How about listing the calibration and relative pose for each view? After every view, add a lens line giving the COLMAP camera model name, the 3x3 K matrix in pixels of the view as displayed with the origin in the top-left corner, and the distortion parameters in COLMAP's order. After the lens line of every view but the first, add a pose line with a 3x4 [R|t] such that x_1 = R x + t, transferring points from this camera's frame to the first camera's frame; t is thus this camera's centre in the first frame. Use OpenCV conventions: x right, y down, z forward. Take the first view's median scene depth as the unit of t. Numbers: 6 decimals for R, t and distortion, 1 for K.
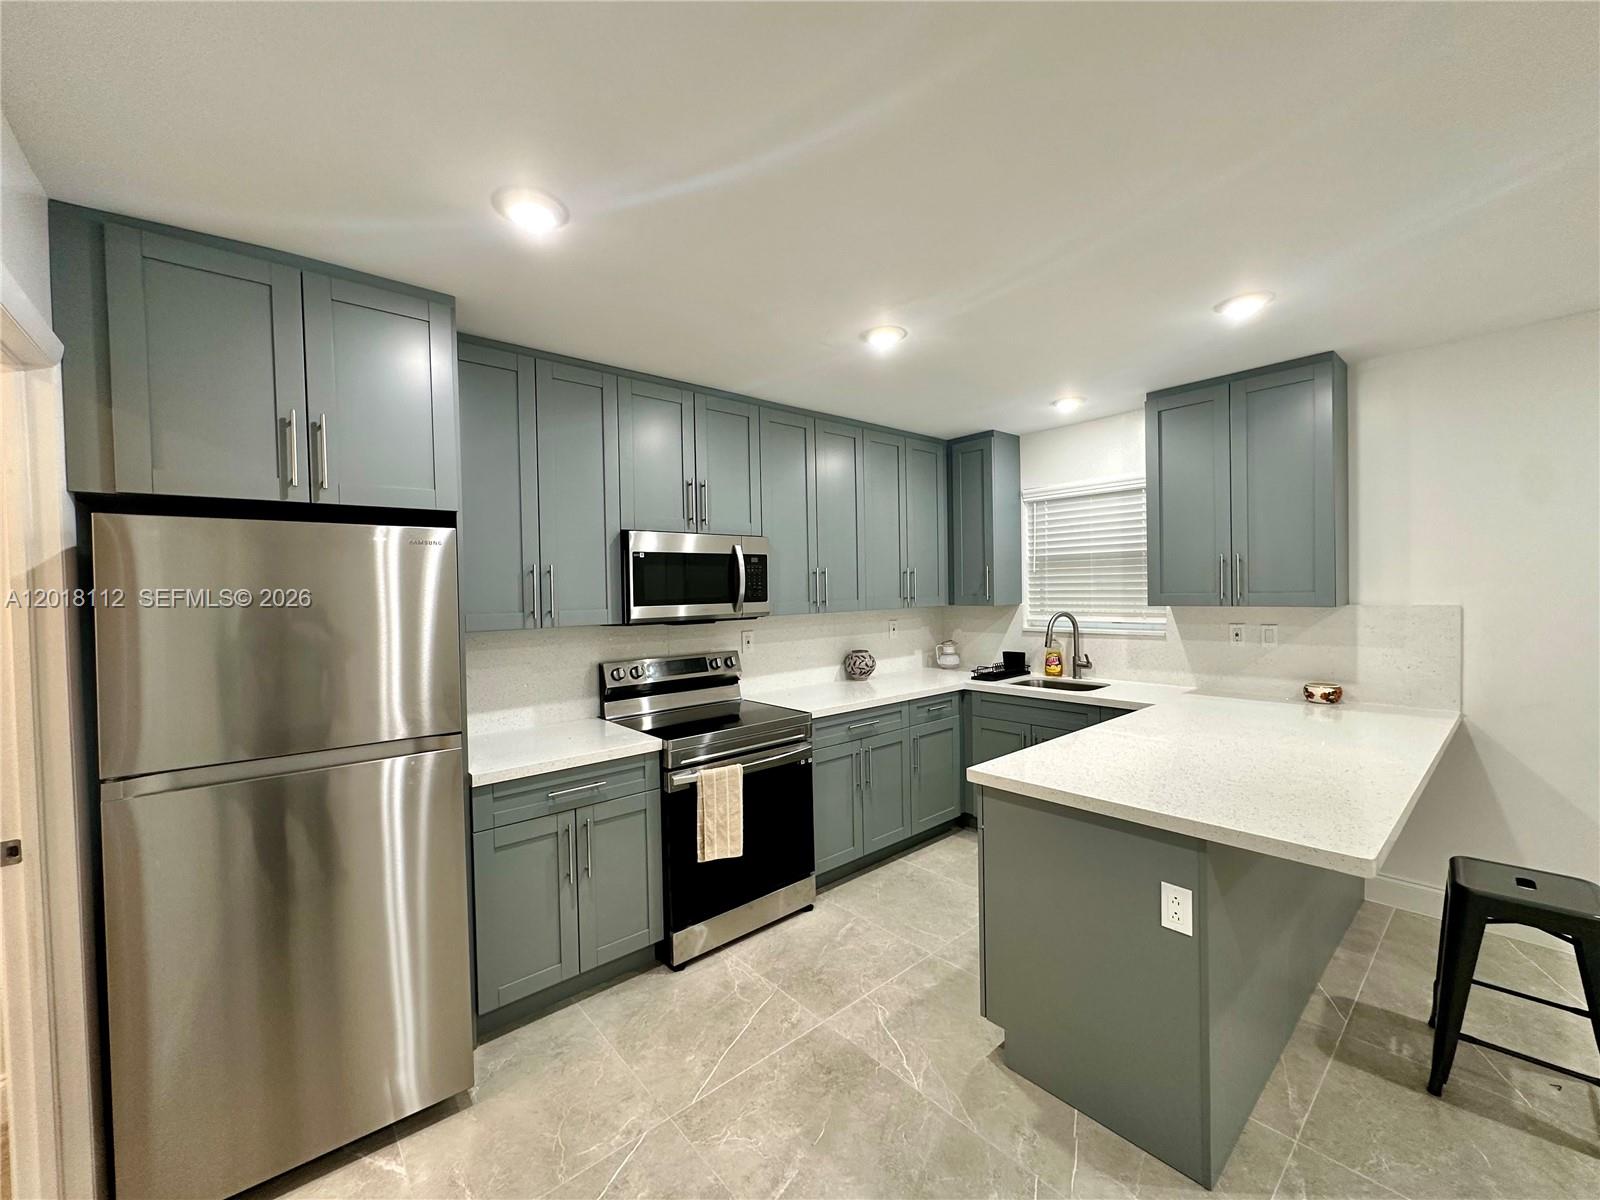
lens RADIAL K [[636.9, 0, 797.8], [0, 636.9, 604.4], [0, 0, 1]] dist [-0.001885, 0.000089]
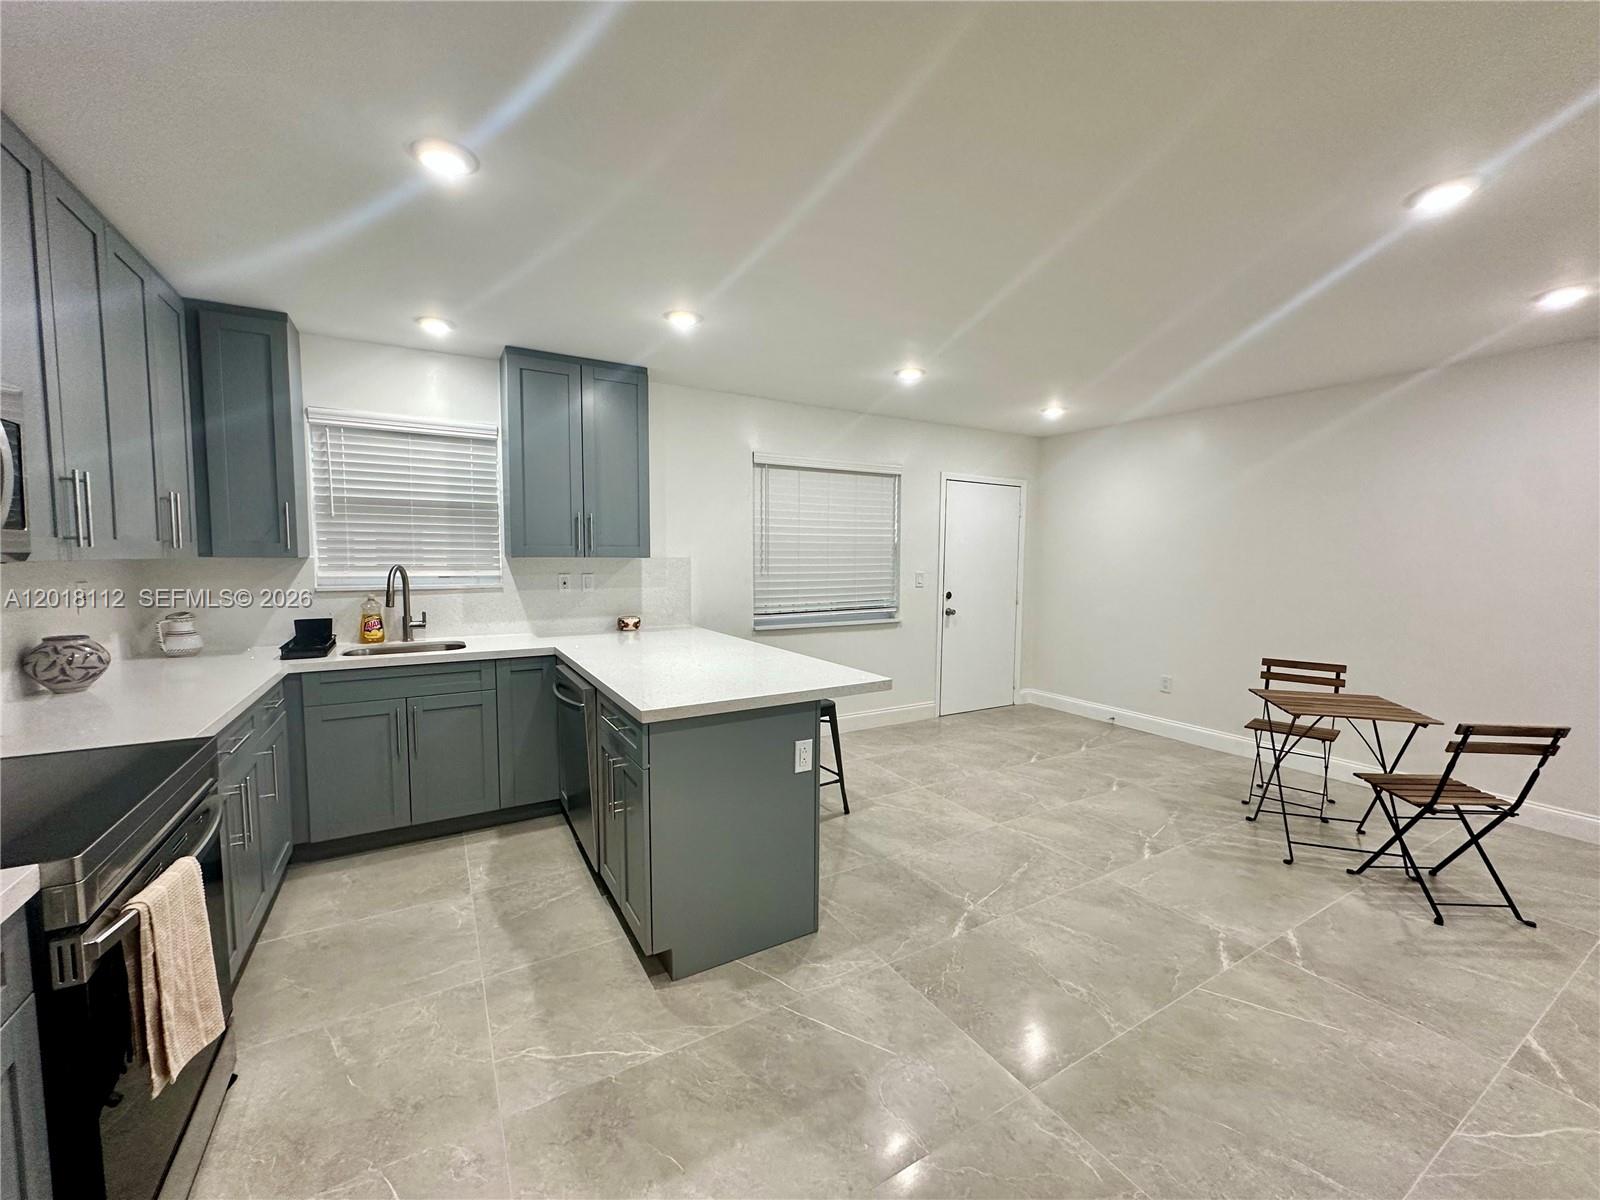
lens RADIAL K [[636.9, 0, 799.7], [0, 636.9, 598.0], [0, 0, 1]] dist [-0.001885, 0.000089]
pose [[0.177682, -0.046395, 0.982994, -0.375430], [0.012103, 0.998916, 0.044959, 0.026893], [-0.984013, 0.003909, 0.178051, 0.352159]]
